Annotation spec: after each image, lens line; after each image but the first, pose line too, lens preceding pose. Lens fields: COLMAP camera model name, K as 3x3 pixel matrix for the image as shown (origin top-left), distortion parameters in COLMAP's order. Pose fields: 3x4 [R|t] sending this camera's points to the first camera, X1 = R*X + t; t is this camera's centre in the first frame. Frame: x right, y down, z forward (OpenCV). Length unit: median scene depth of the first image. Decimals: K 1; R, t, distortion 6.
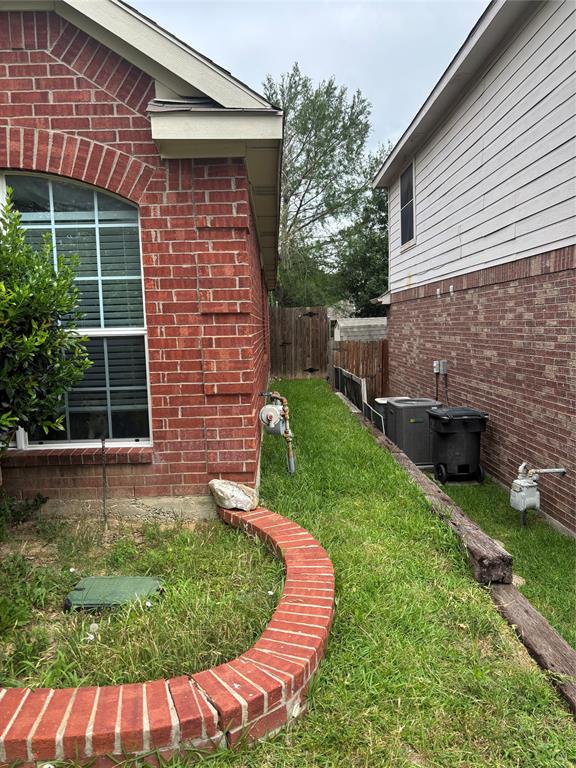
lens RADIAL K [[580.0, 0, 288.3], [0, 580.0, 382.6], [0, 0, 1]] dist [0.014617, -0.002305]
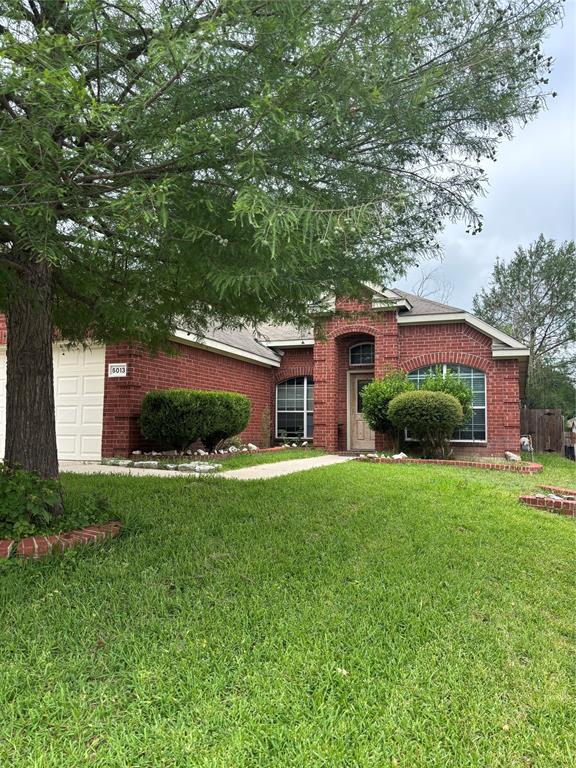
lens RADIAL K [[580.0, 0, 290.6], [0, 580.0, 386.5], [0, 0, 1]] dist [0.014617, -0.002305]
pose [[0.920959, 0.003839, -0.389642, 0.026429], [-0.074562, 0.983210, -0.166547, 0.434420], [0.382460, 0.182436, 0.905782, -2.494608]]
